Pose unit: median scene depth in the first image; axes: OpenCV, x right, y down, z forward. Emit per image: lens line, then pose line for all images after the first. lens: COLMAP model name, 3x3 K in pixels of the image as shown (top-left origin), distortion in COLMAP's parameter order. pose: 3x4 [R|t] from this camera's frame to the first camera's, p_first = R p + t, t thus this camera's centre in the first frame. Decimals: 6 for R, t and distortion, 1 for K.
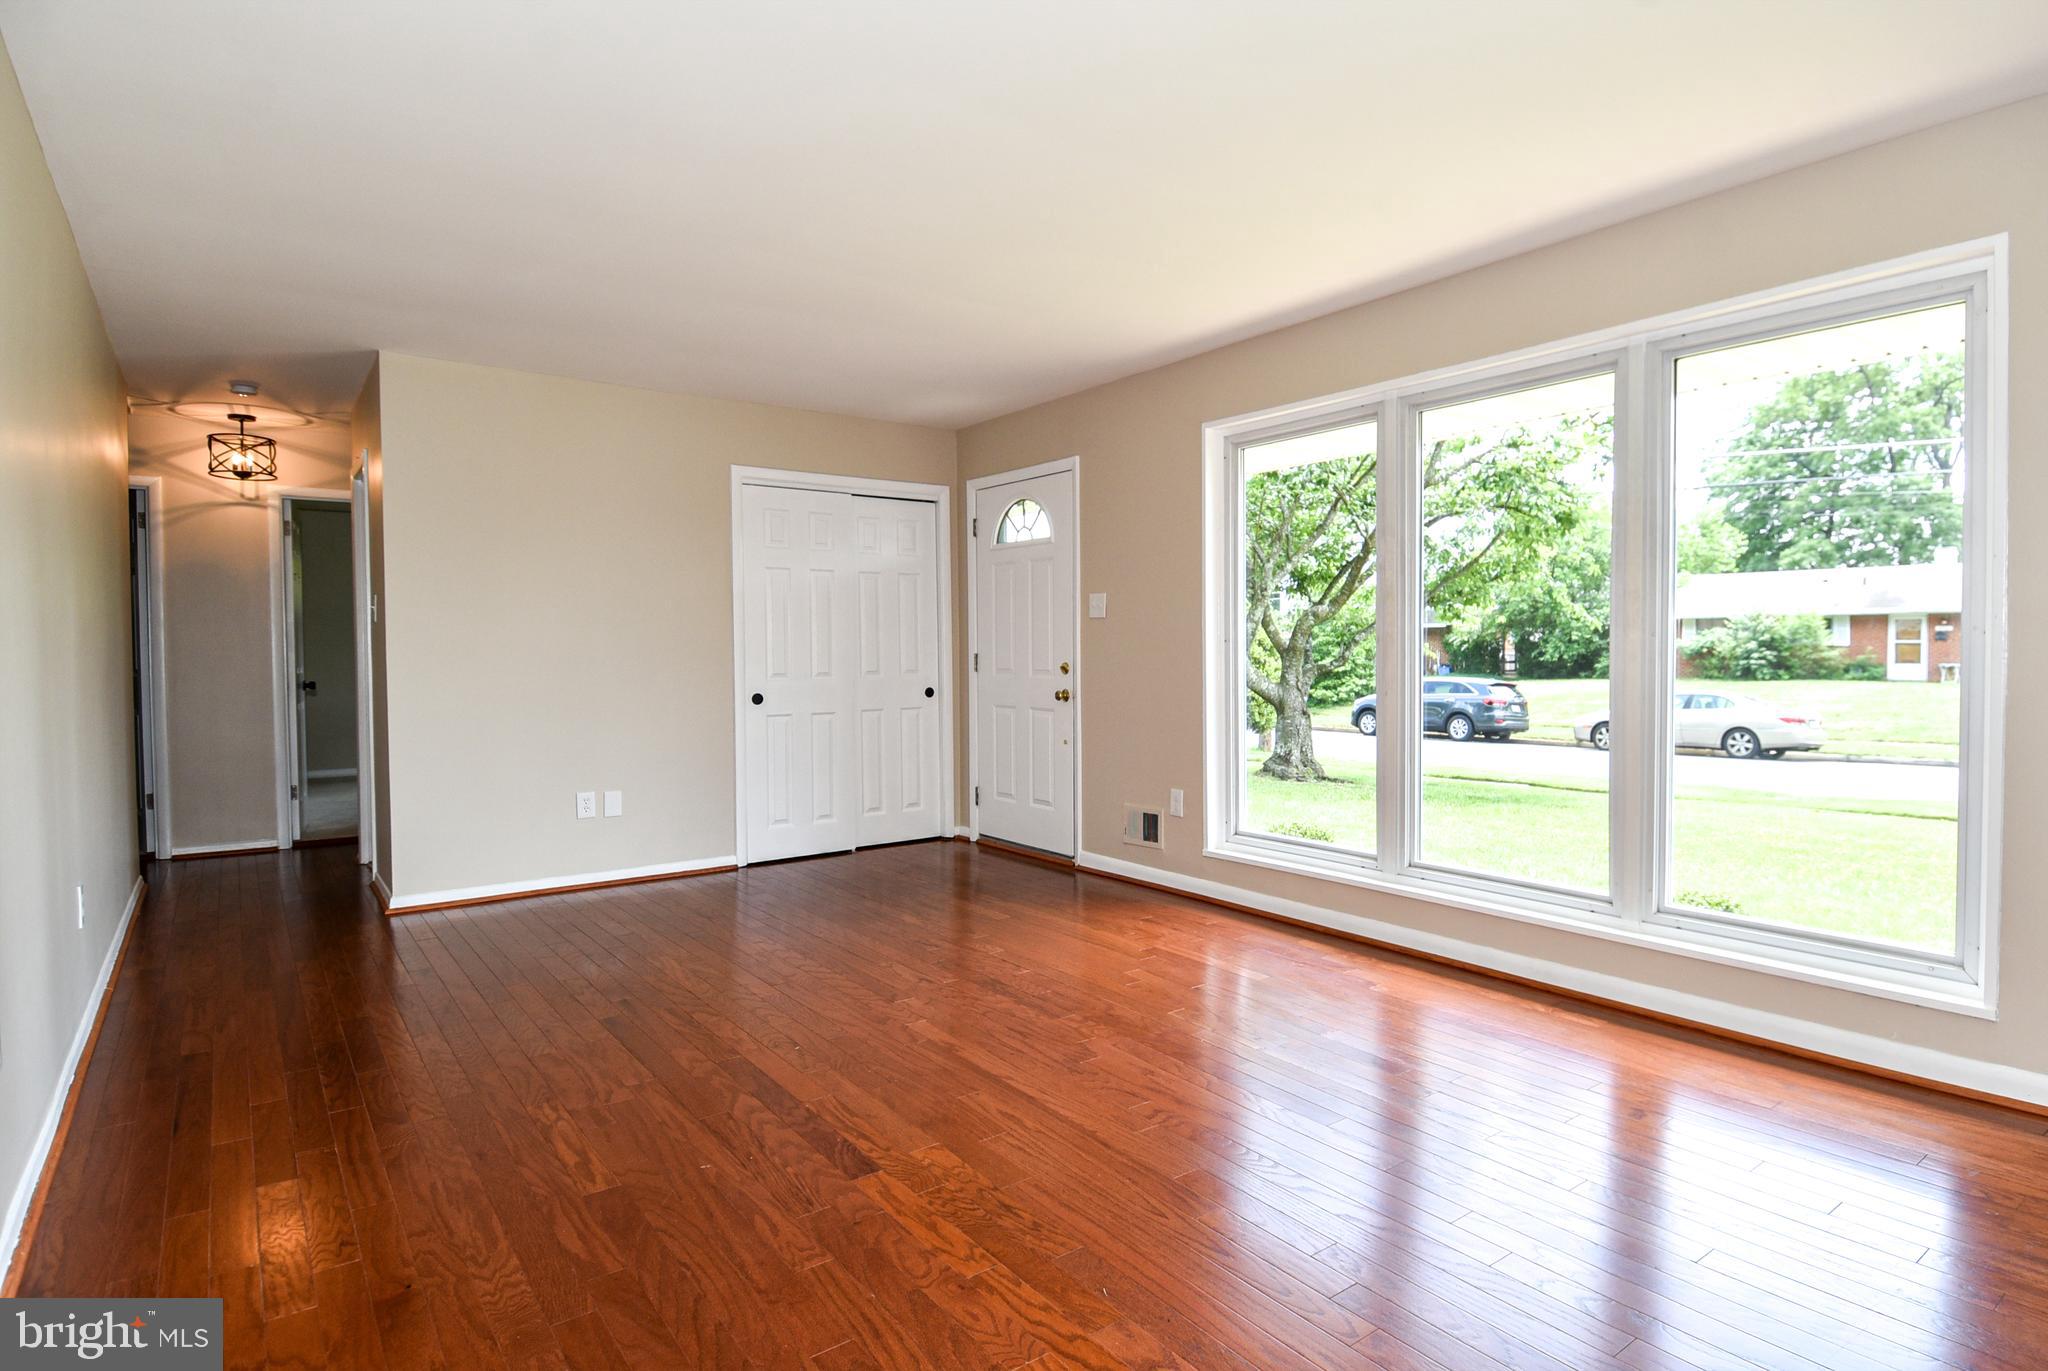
lens RADIAL K [[1072.5, 0, 1066.1], [0, 1072.5, 677.6], [0, 0, 1]] dist [0.048678, -0.056042]
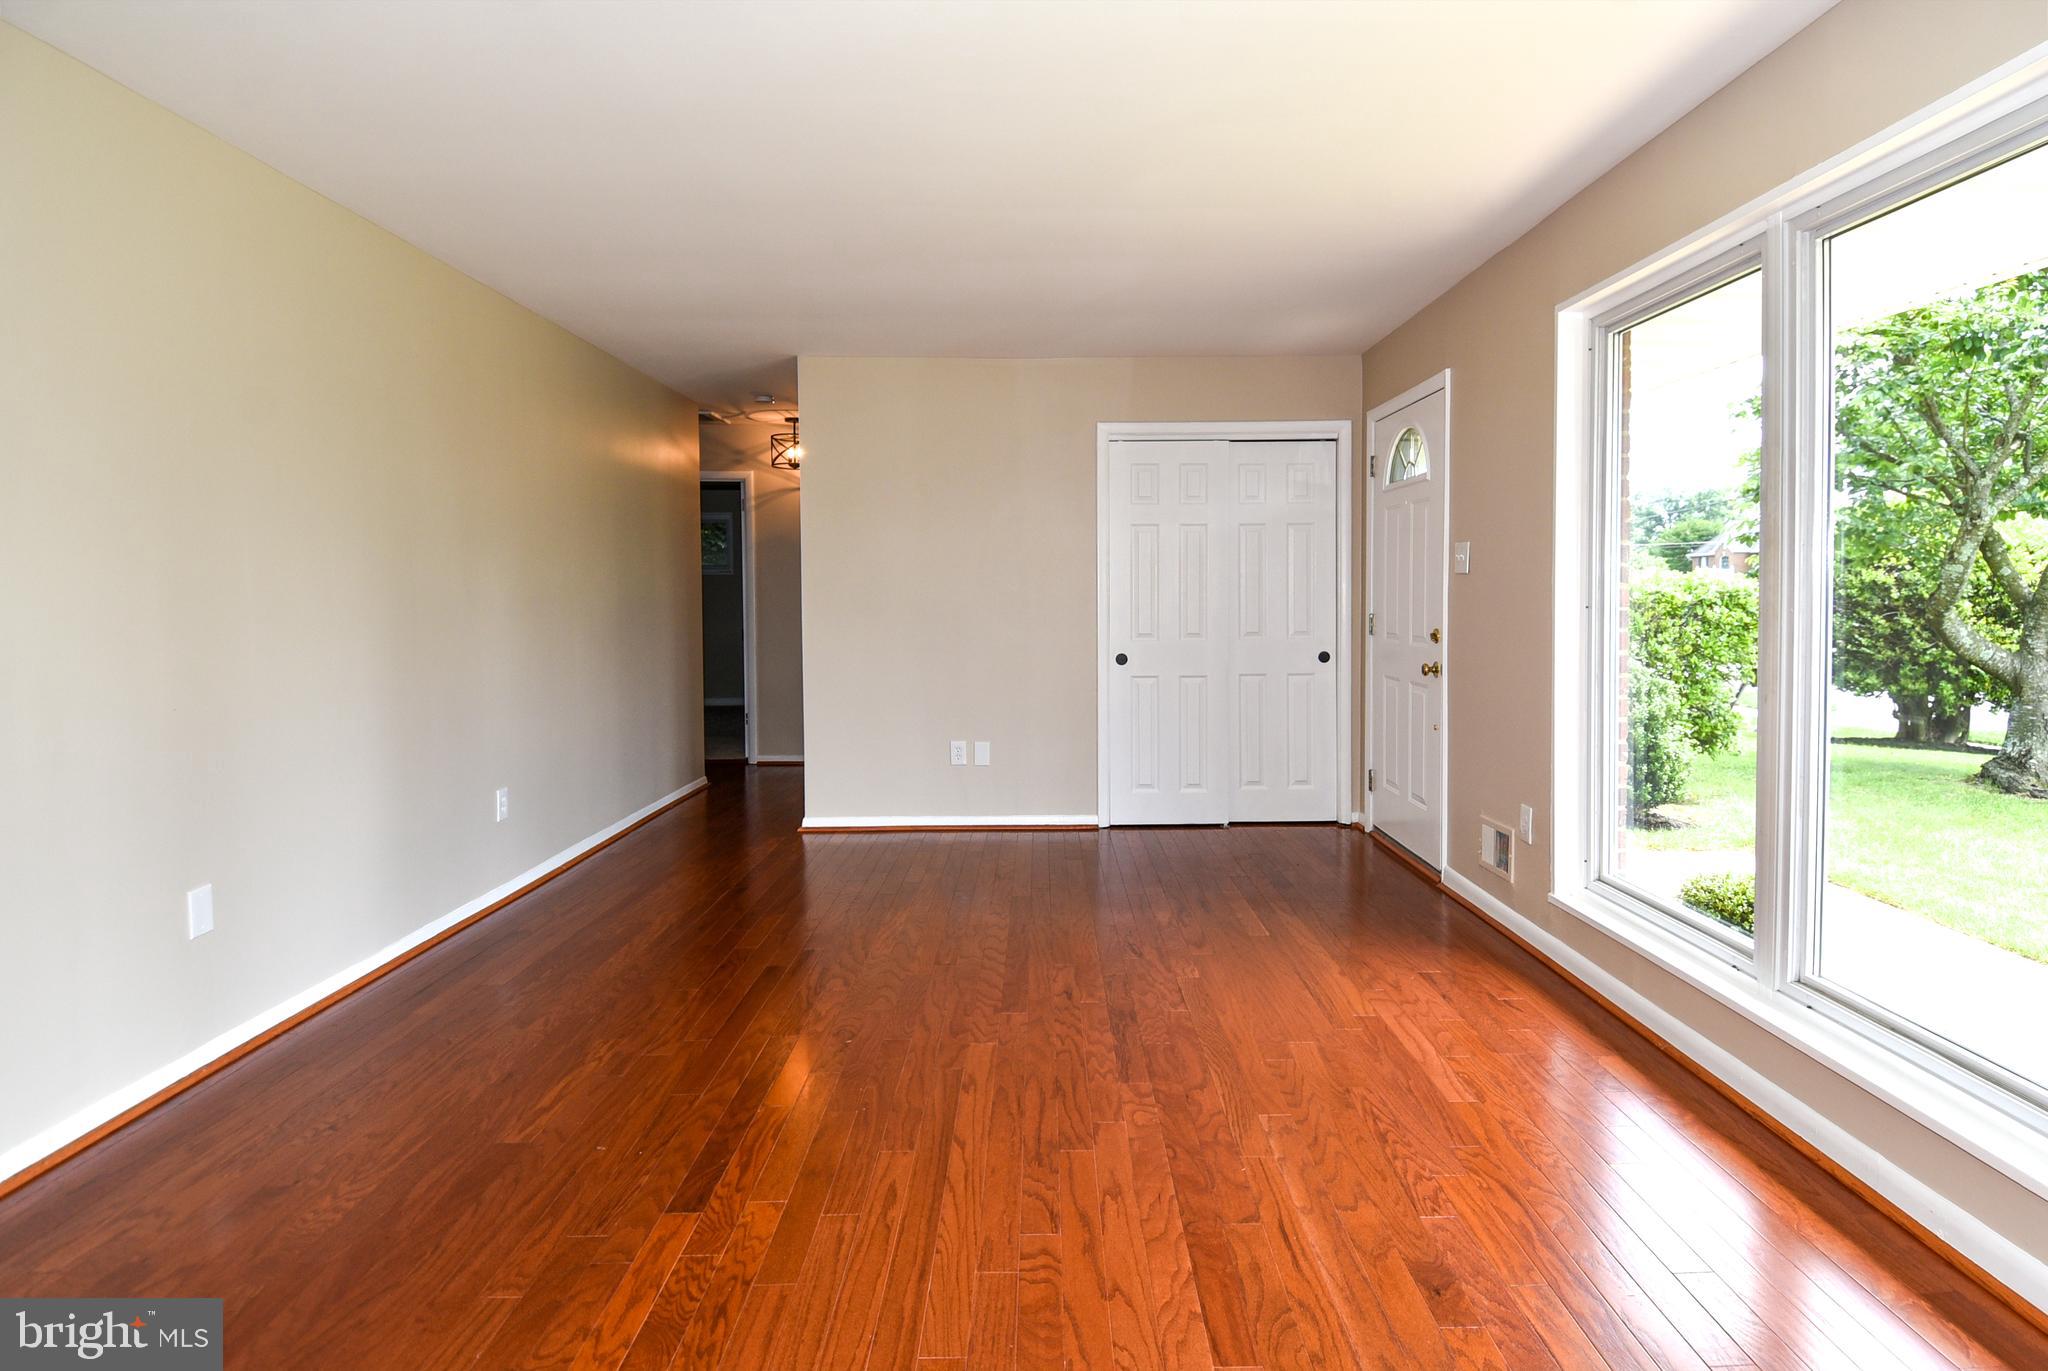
lens RADIAL K [[1067.9, 0, 1064.5], [0, 1067.9, 628.0], [0, 0, 1]] dist [0.055232, -0.053937]
pose [[0.808223, 0.020533, -0.588519, 0.247350], [-0.015692, 0.999788, 0.013331, -0.020742], [0.588668, -0.001539, 0.808373, 0.185188]]
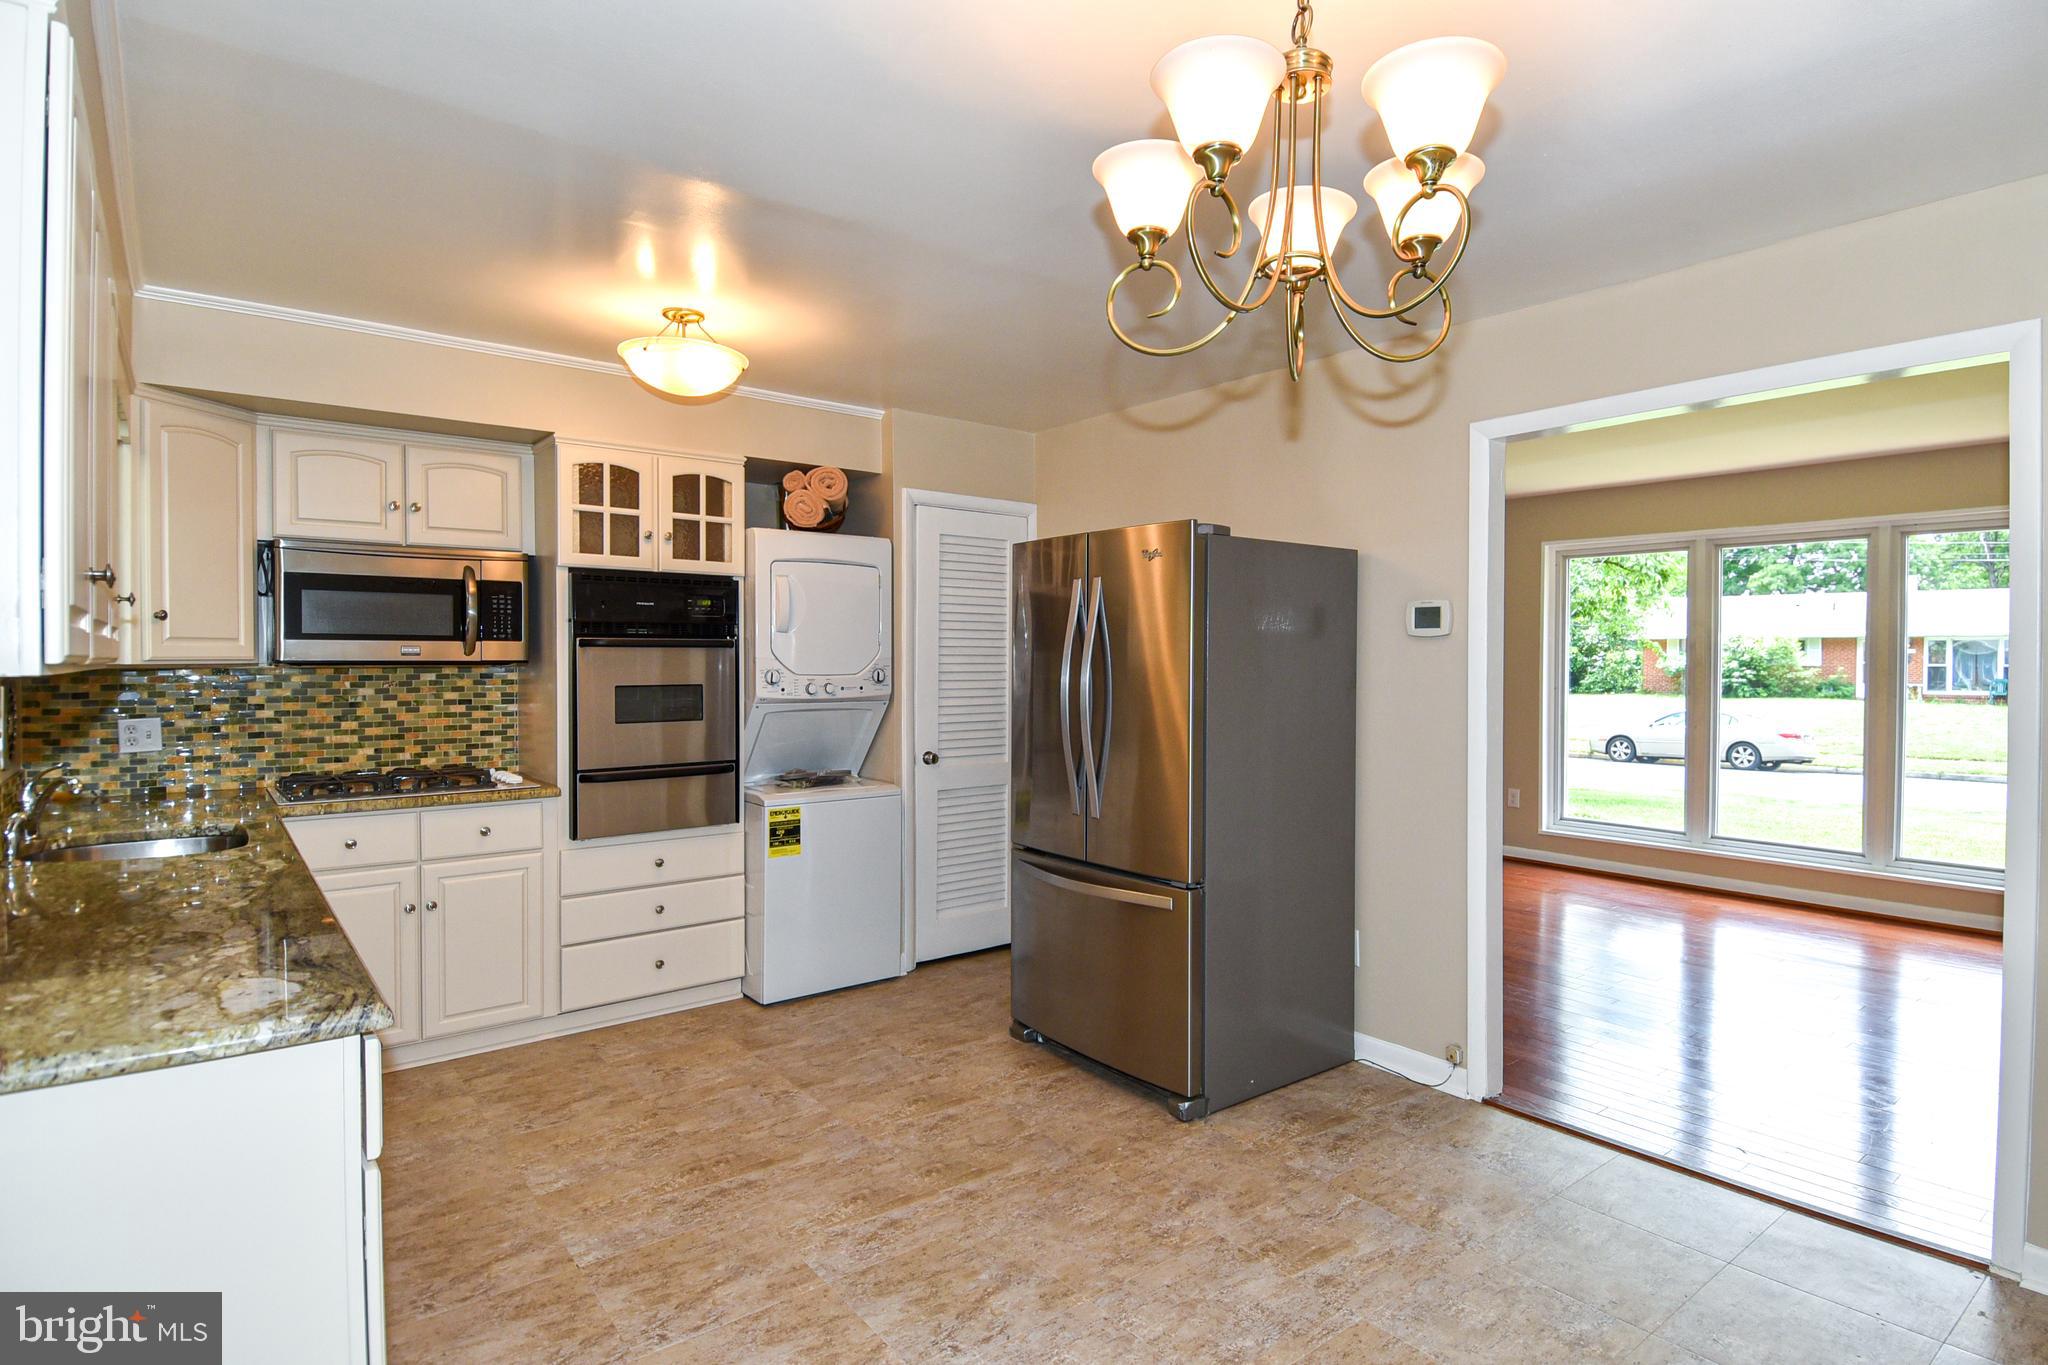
lens RADIAL K [[1072.5, 0, 1066.1], [0, 1072.5, 674.6], [0, 0, 1]] dist [0.048678, -0.056042]
pose [[0.999336, 0.010261, 0.034965, -0.490126], [-0.009956, 0.999911, -0.008869, -0.027988], [-0.035053, 0.008515, 0.999349, -0.392642]]
